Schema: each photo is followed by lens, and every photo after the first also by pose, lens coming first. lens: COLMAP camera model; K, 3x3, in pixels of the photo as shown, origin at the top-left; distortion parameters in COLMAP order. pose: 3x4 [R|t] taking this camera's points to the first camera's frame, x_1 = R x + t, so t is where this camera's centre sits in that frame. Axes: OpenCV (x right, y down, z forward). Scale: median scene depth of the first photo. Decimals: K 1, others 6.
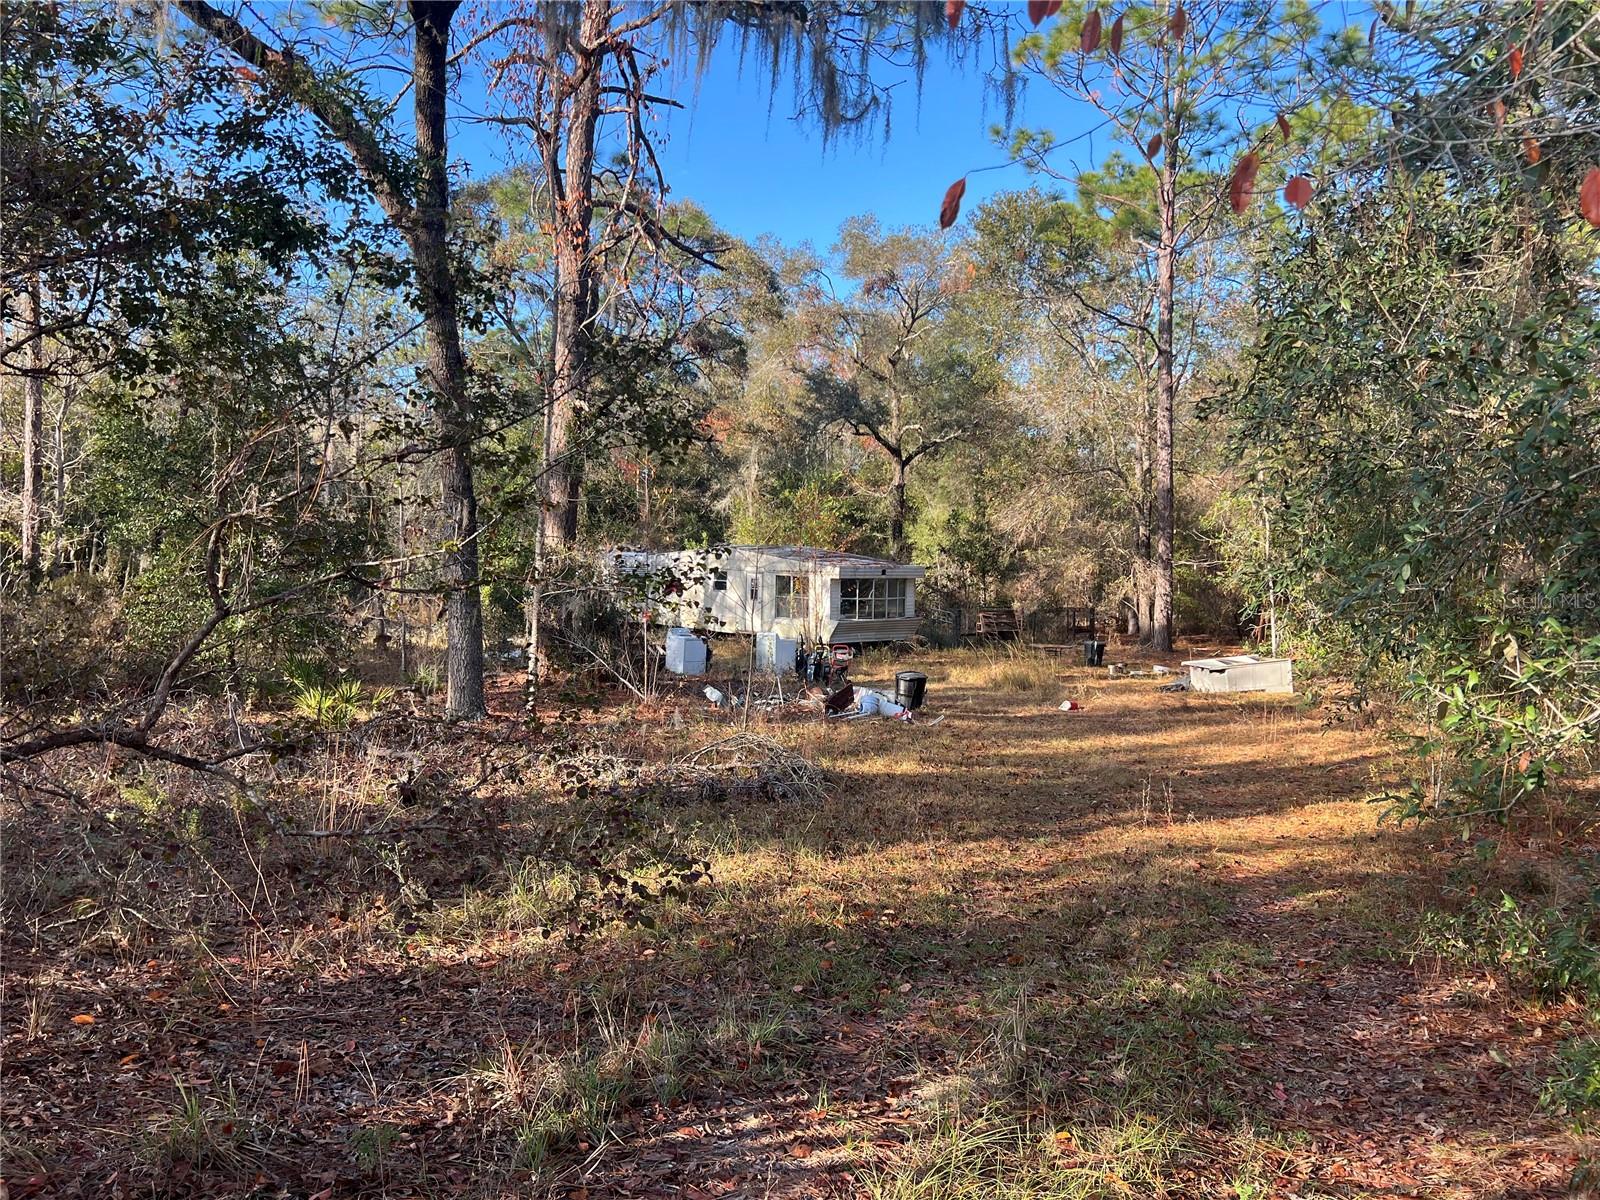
lens RADIAL K [[1203.4, 0, 800.4], [0, 1203.4, 599.8], [0, 0, 1]] dist [0.054937, -0.065525]
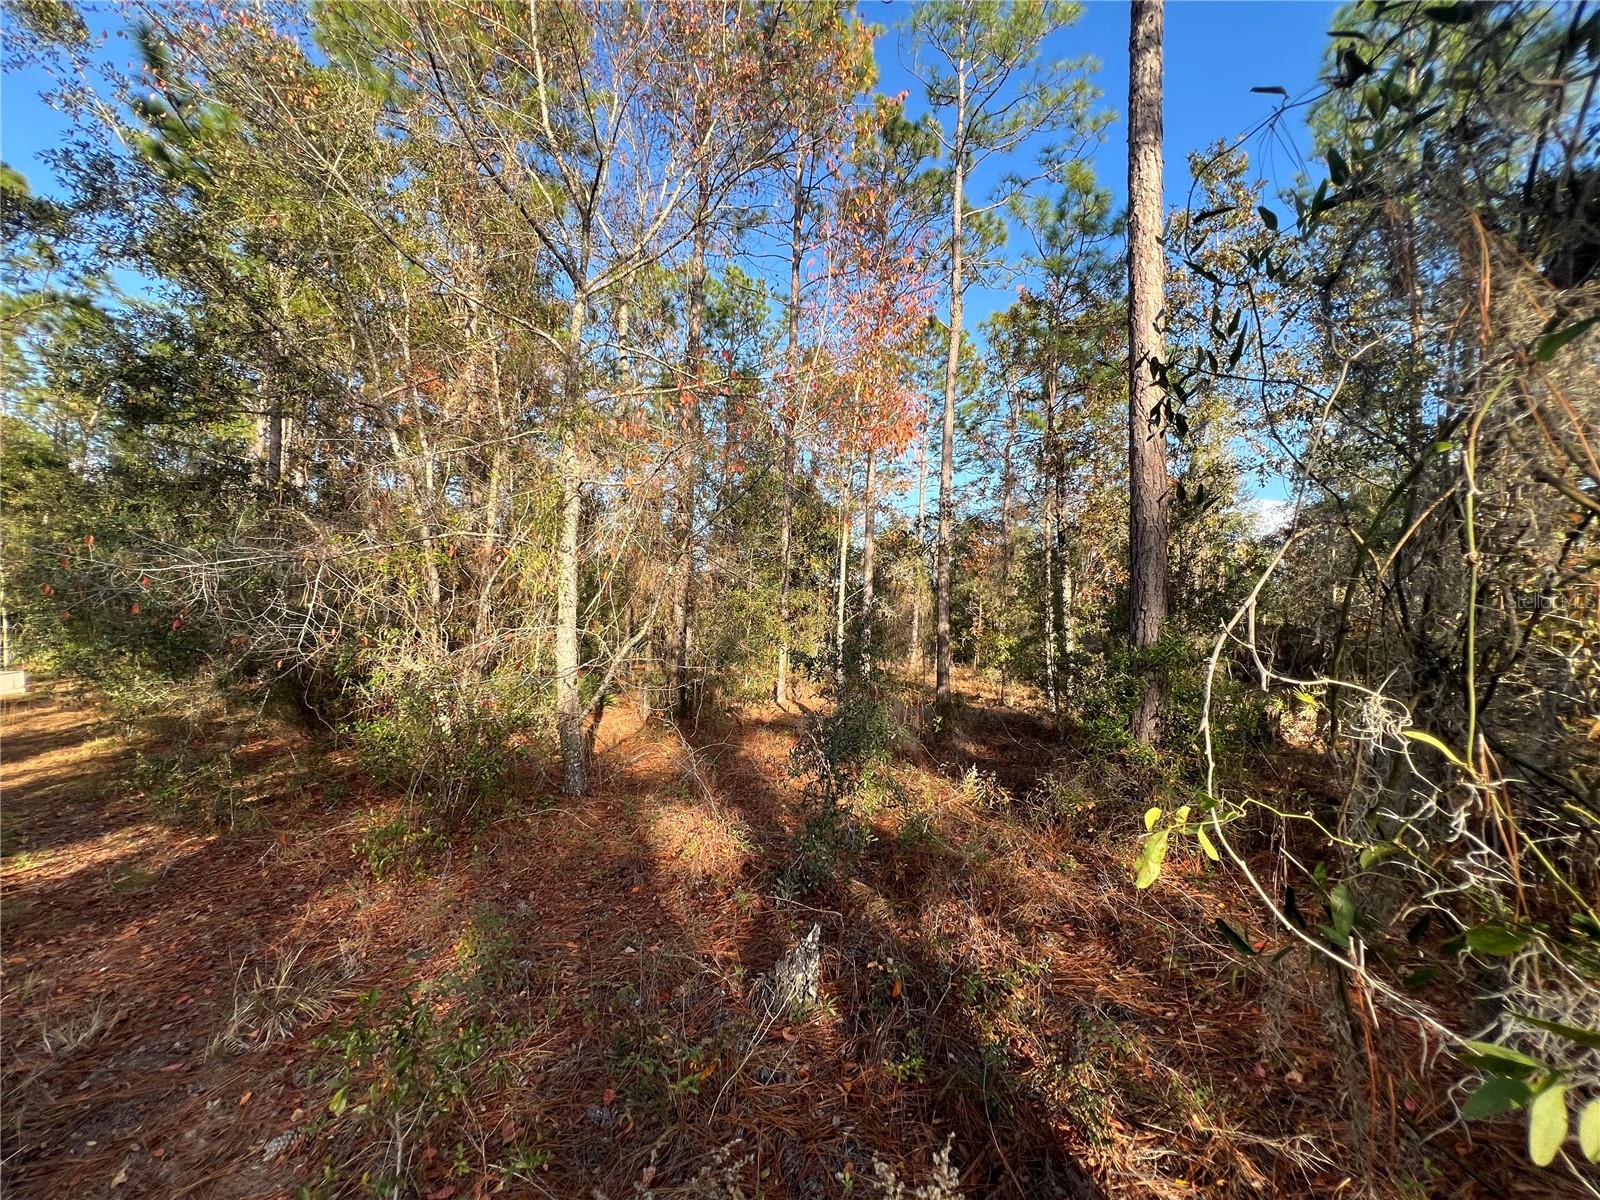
lens RADIAL K [[642.8, 0, 797.7], [0, 642.8, 598.9], [0, 0, 1]] dist [-0.002162, 0.000435]
pose [[0.298724, 0.025133, 0.954009, -0.219376], [0.002198, 0.999632, -0.027023, -0.047644], [-0.954337, 0.010170, 0.298559, -0.488164]]
